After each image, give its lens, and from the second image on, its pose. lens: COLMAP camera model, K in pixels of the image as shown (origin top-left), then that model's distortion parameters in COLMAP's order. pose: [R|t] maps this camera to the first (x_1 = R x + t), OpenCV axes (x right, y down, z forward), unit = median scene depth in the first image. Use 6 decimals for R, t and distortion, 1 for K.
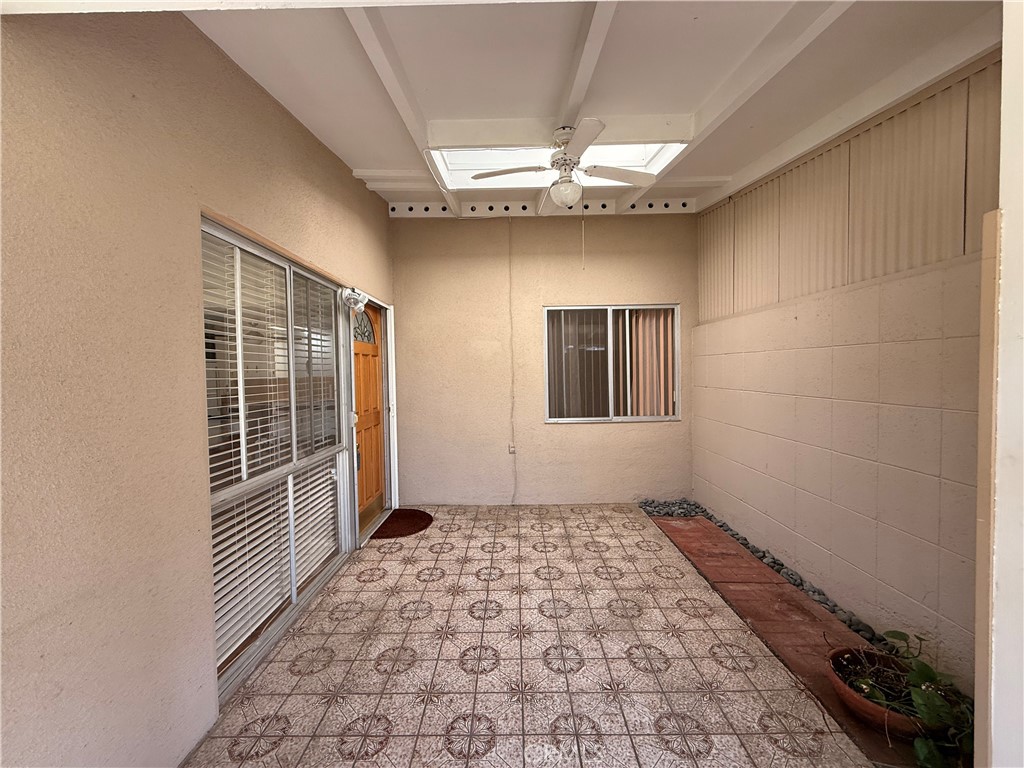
lens RADIAL K [[406.2, 0, 510.6], [0, 406.2, 384.4], [0, 0, 1]] dist [-0.000790, 0.001107]
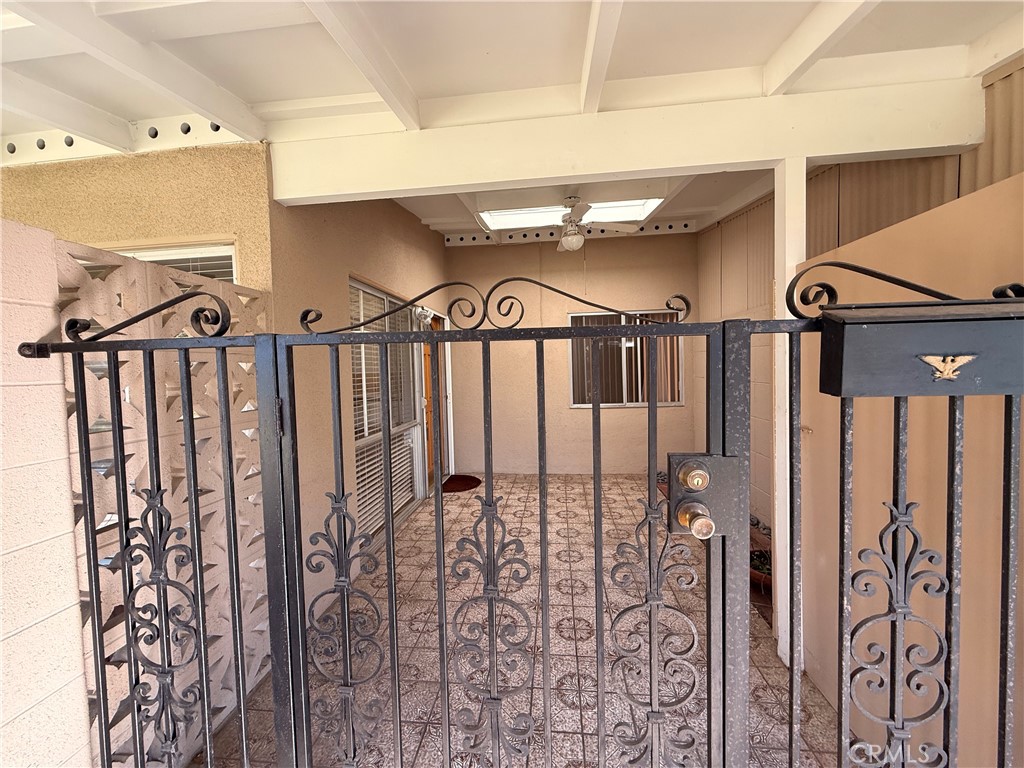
lens RADIAL K [[406.2, 0, 511.3], [0, 406.2, 384.3], [0, 0, 1]] dist [-0.000790, 0.001107]
pose [[0.994707, -0.006262, -0.102556, 0.043156], [0.007482, 0.999906, 0.011520, 0.009719], [0.102474, -0.012226, 0.994660, -0.306258]]
